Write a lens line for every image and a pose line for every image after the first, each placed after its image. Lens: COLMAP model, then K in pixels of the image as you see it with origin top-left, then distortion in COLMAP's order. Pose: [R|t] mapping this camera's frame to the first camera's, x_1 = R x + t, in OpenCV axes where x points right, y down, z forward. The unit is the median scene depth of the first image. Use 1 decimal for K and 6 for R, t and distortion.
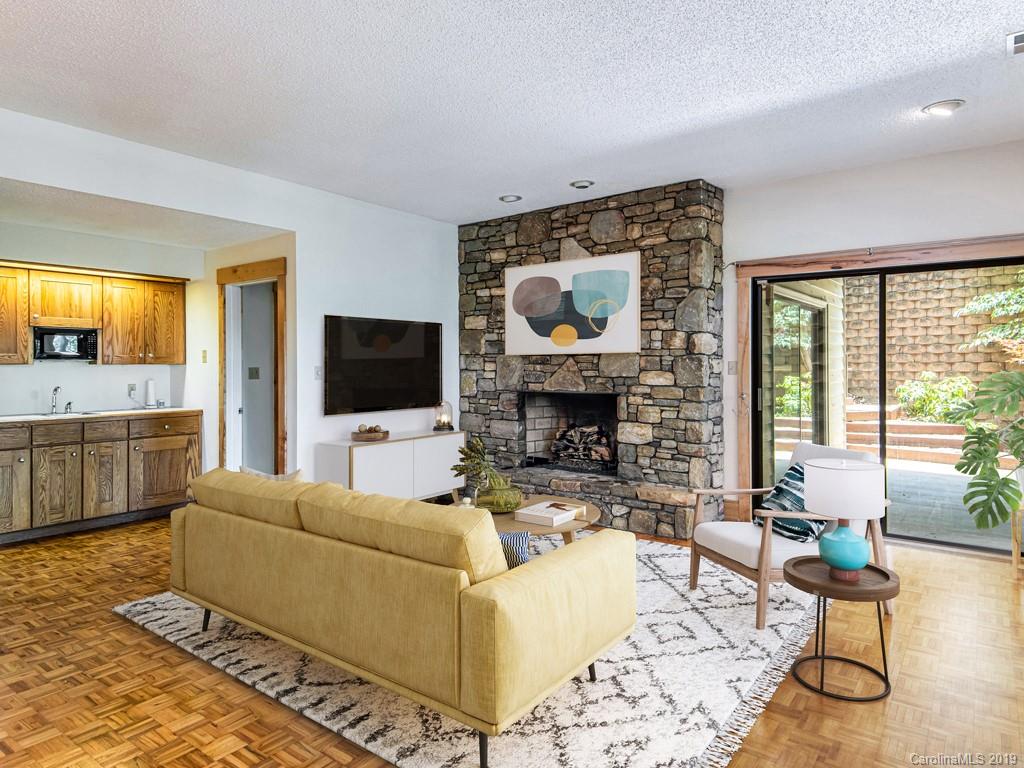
lens RADIAL K [[653.3, 0, 511.1], [0, 653.3, 376.9], [0, 0, 1]] dist [0.024467, -0.006271]
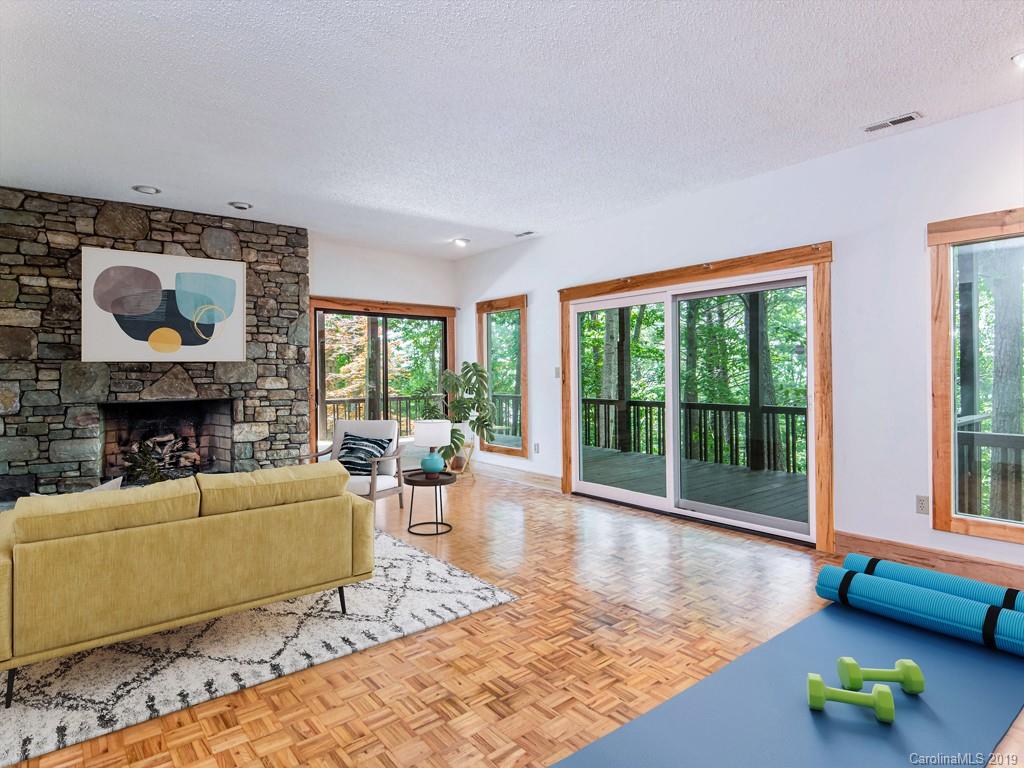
lens RADIAL K [[557.7, 0, 512.6], [0, 557.7, 385.7], [0, 0, 1]] dist [-0.021784, -0.004700]
pose [[0.204214, -0.022265, 0.978673, -0.647697], [0.026207, 0.999507, 0.017271, 0.000717], [-0.978575, 0.022122, 0.204697, 0.347270]]
